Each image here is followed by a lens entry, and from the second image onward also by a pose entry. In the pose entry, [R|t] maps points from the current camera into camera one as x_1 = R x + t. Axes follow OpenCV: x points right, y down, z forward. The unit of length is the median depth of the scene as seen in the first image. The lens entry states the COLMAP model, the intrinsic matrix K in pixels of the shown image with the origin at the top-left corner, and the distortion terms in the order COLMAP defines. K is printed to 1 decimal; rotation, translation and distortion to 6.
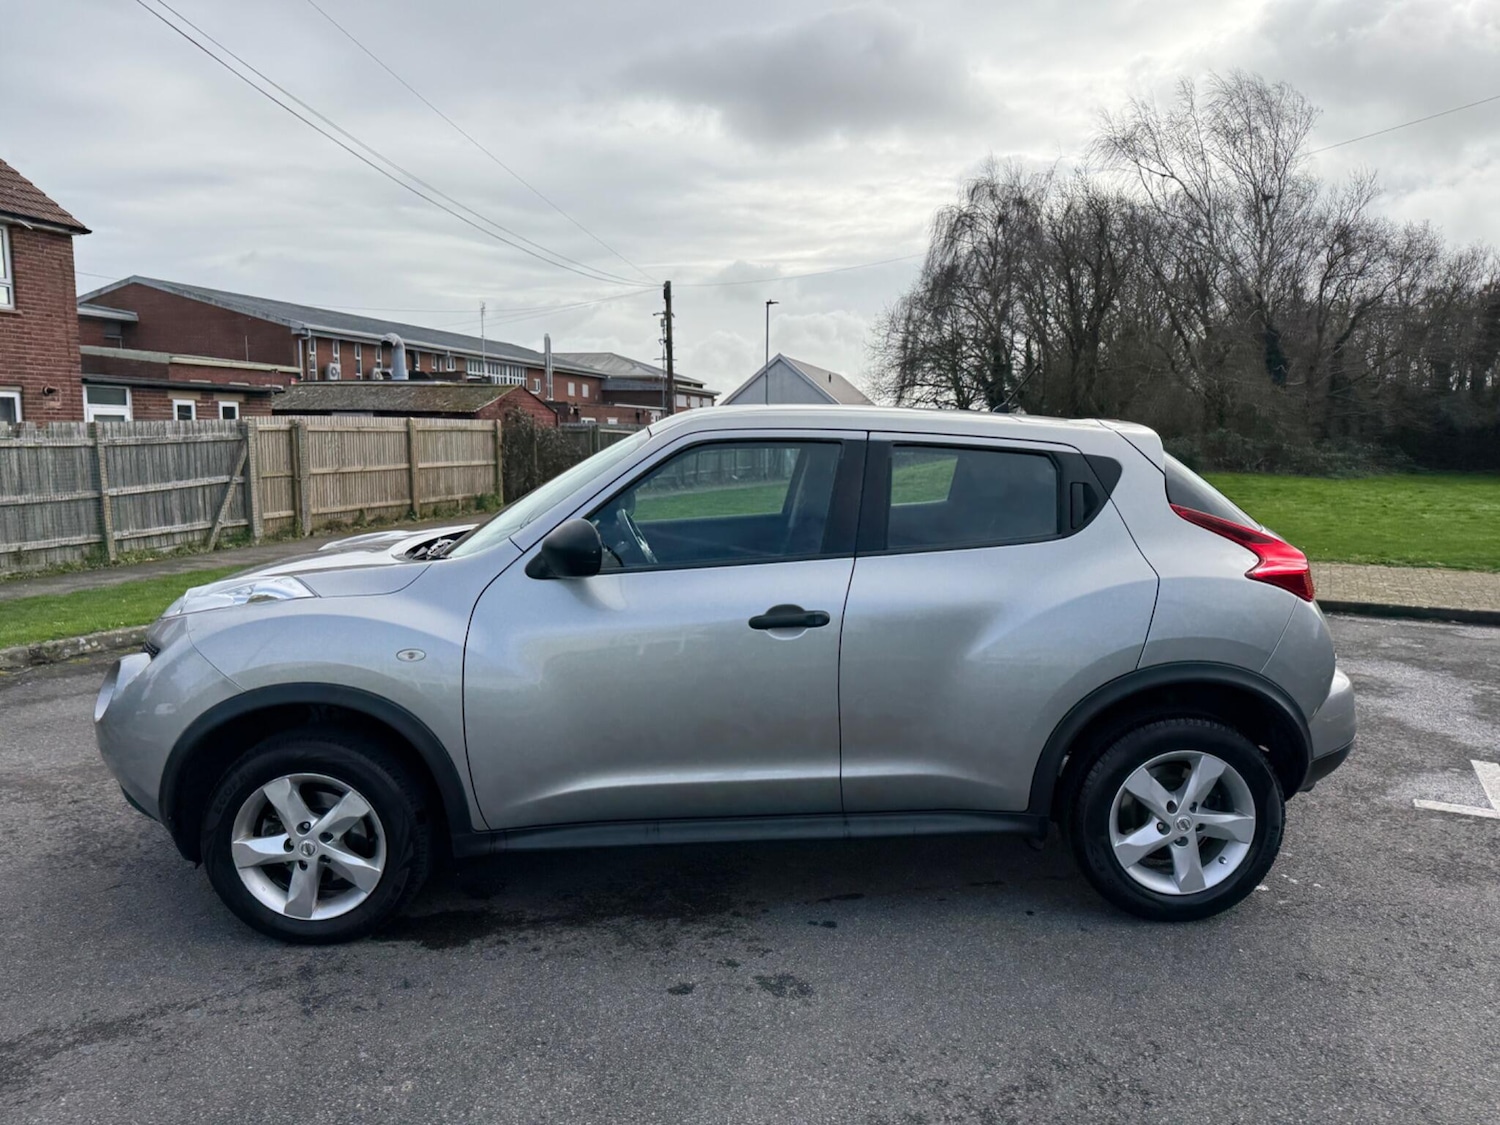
lens RADIAL K [[1050.4, 0, 739.9], [0, 1050.4, 578.1], [0, 0, 1]] dist [0.029482, -0.040821]
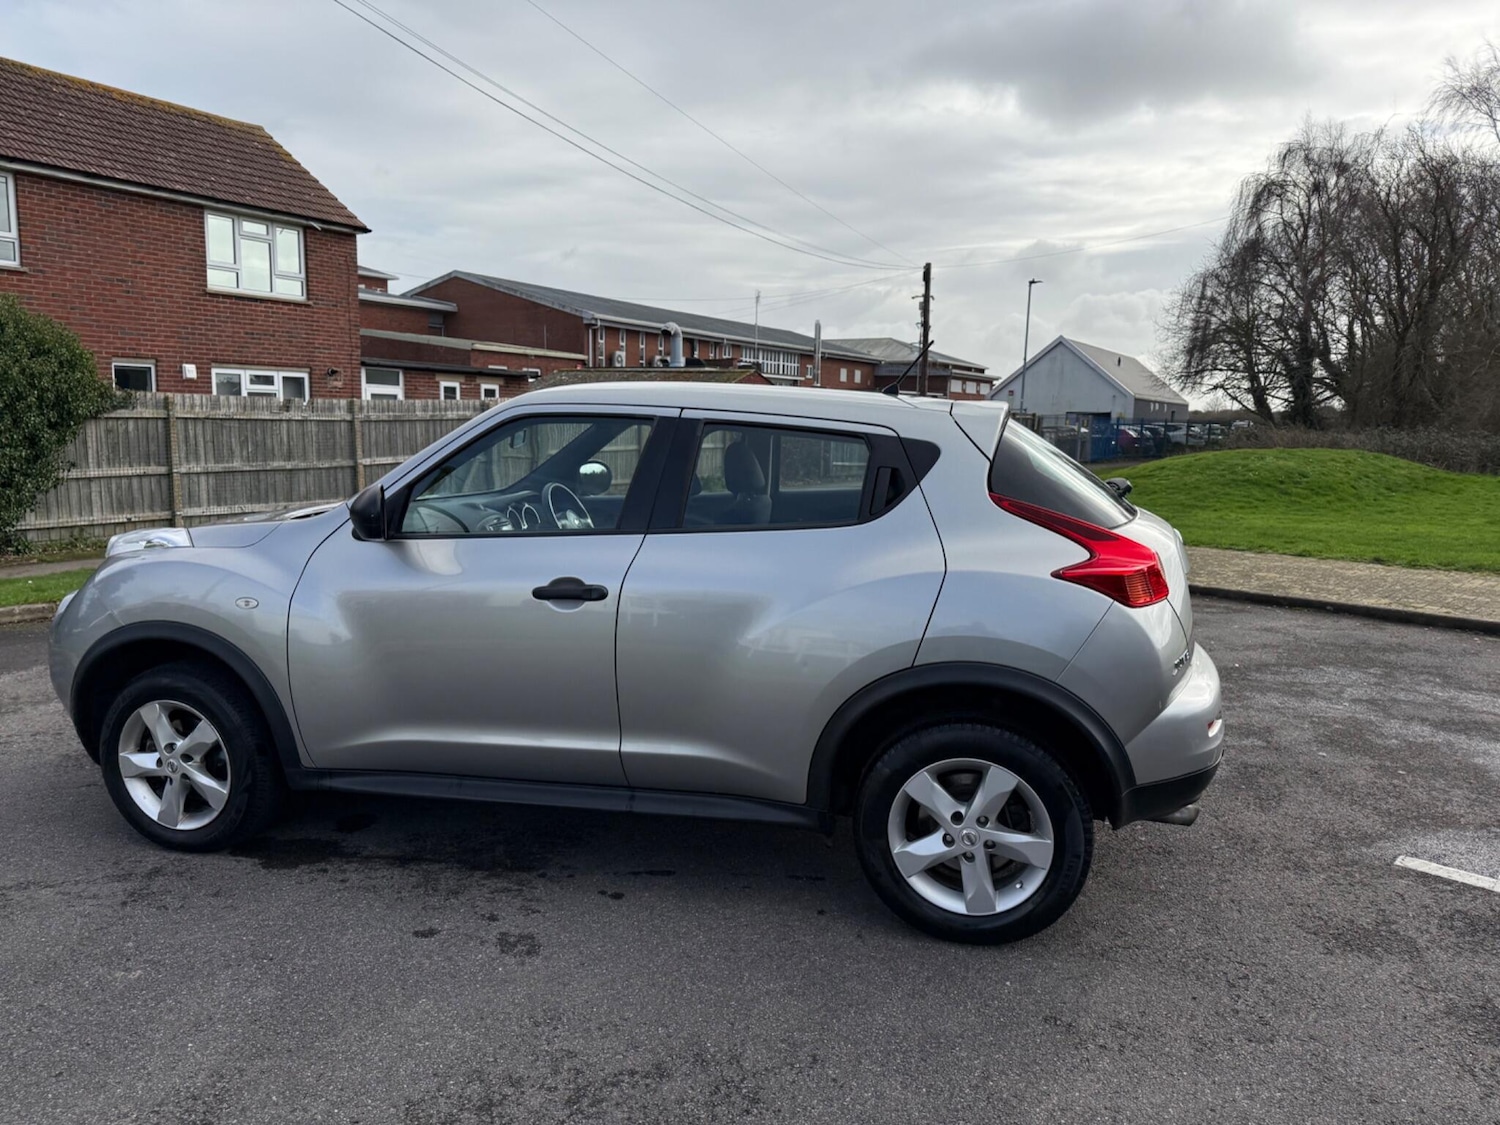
lens RADIAL K [[1050.4, 0, 739.9], [0, 1050.4, 578.1], [0, 0, 1]] dist [0.029482, -0.040821]
pose [[0.963108, 0.056452, -0.263126, 0.108041], [-0.053040, 0.998391, 0.020059, -0.000636], [0.263835, -0.005363, 0.964553, 0.013964]]
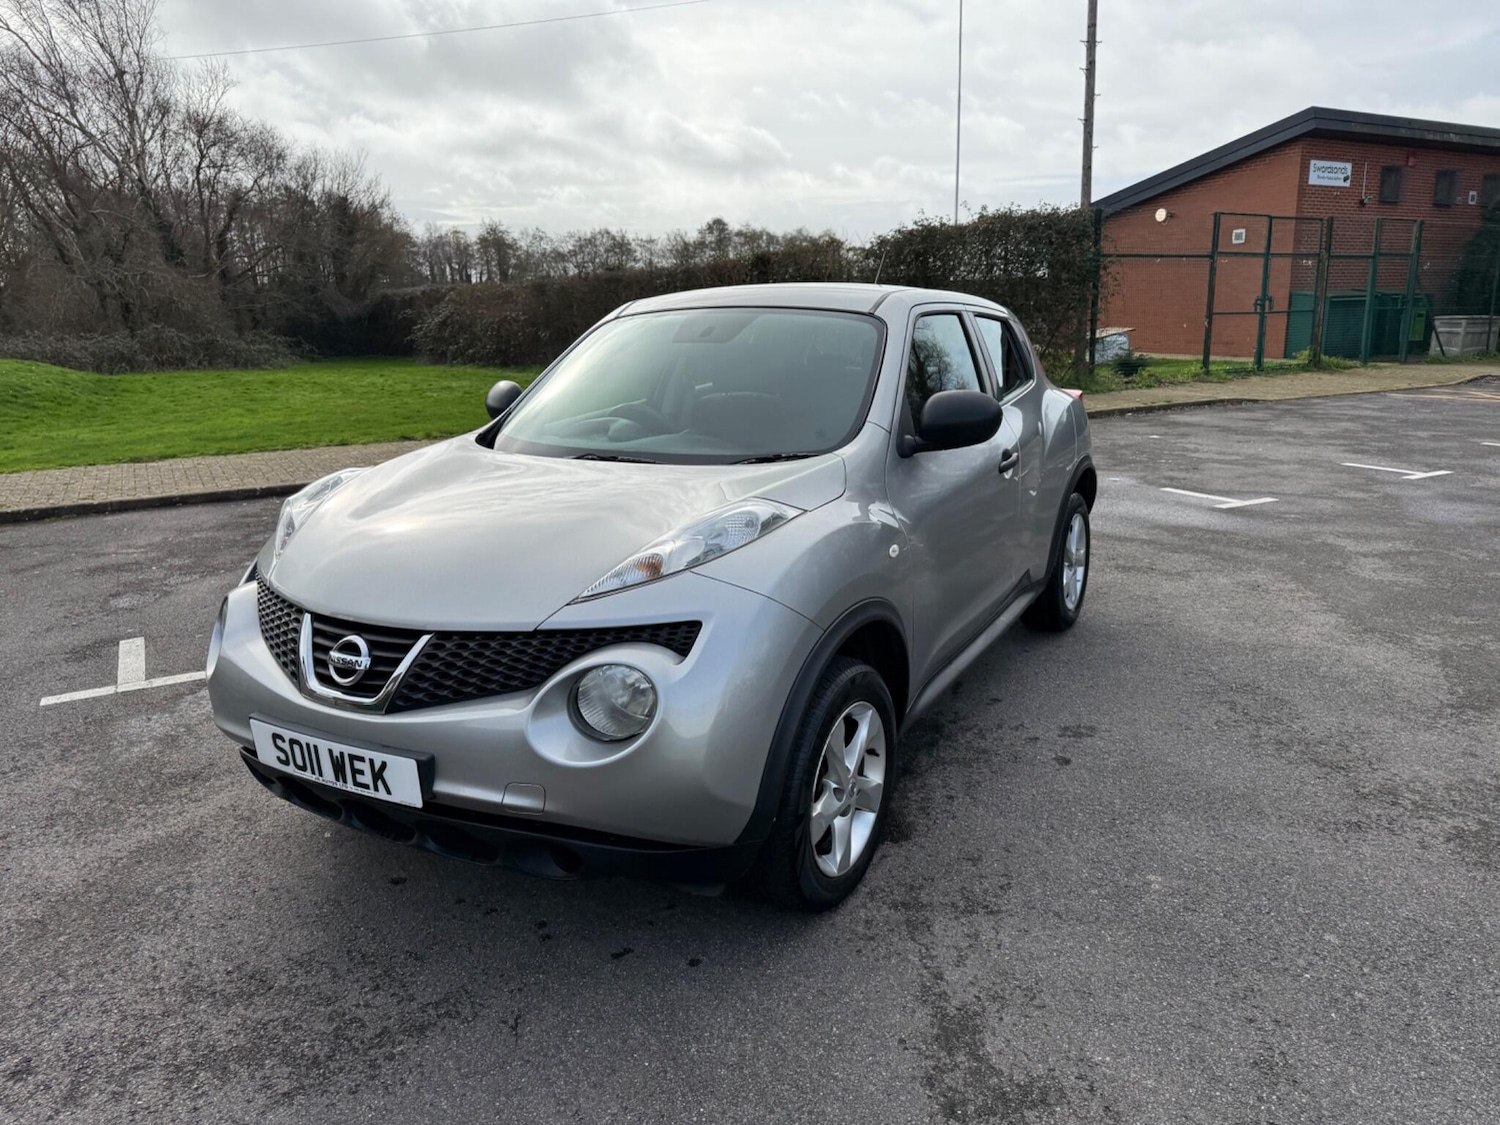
lens RADIAL K [[1050.4, 0, 739.9], [0, 1050.4, 578.1], [0, 0, 1]] dist [0.029482, -0.040821]
pose [[0.525642, -0.224504, 0.820548, -0.262001], [0.145458, 0.974064, 0.173325, -0.019294], [-0.838178, 0.028249, 0.544665, 0.136161]]
